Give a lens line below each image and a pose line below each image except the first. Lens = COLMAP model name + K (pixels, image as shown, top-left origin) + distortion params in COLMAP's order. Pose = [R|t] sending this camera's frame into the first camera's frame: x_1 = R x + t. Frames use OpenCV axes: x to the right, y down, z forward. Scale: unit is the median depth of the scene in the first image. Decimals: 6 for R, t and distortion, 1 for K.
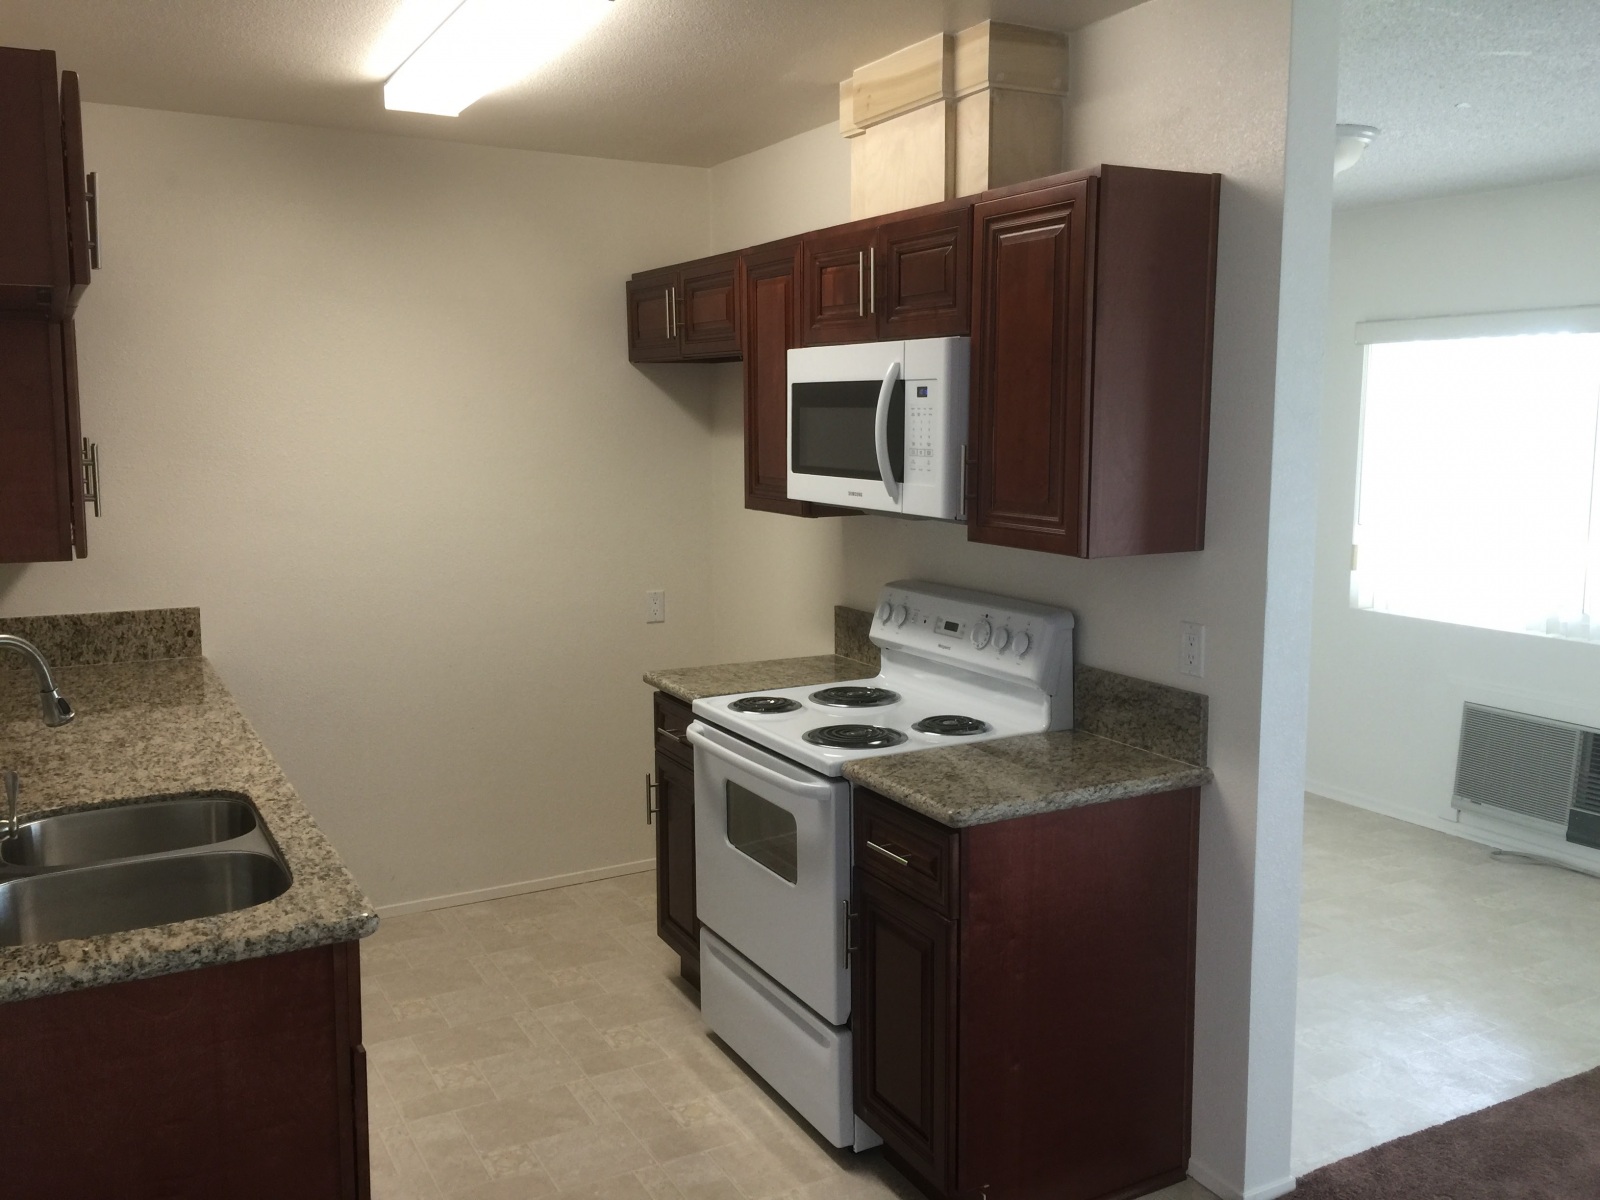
lens RADIAL K [[1363.2, 0, 789.4], [0, 1363.2, 579.6], [0, 0, 1]] dist [0.069405, -0.079442]
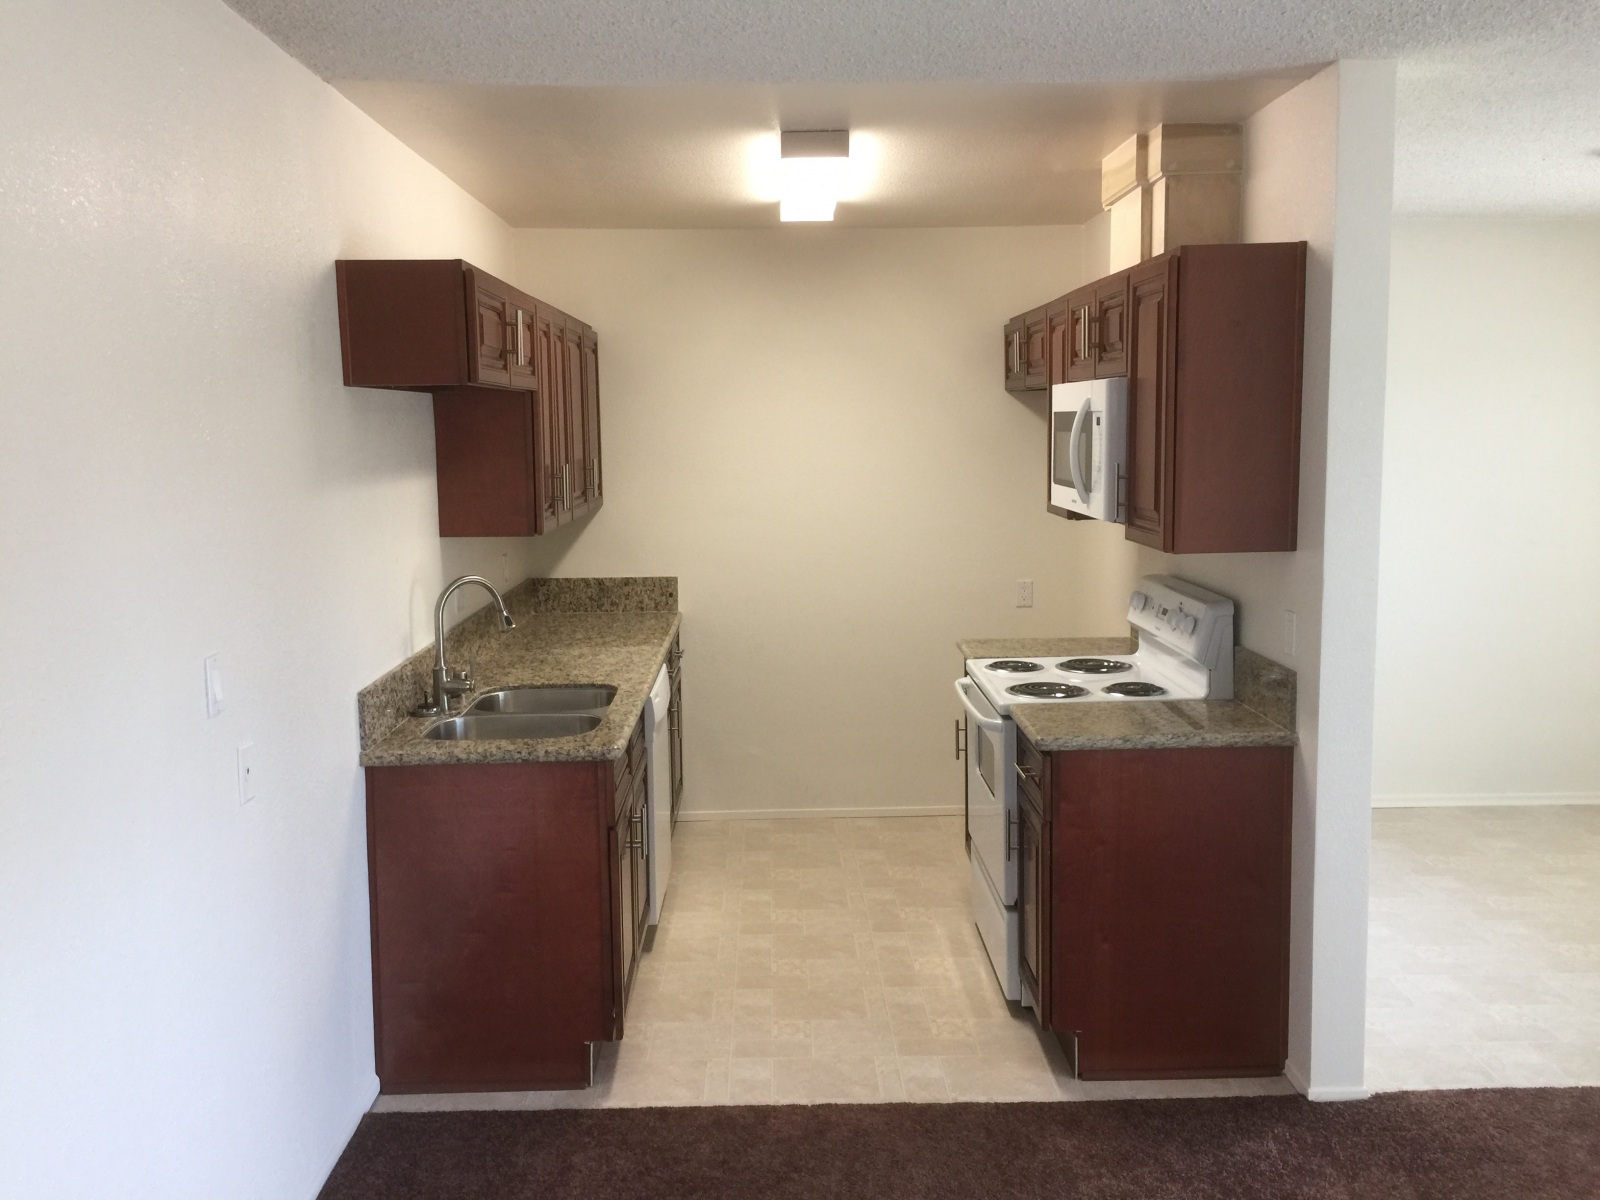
lens RADIAL K [[1363.2, 0, 789.4], [0, 1363.2, 579.6], [0, 0, 1]] dist [0.069405, -0.079442]
pose [[0.887684, 0.038782, -0.458817, 0.413623], [-0.040624, 0.999157, 0.005859, 0.013492], [0.458657, 0.013438, 0.888512, -0.249454]]
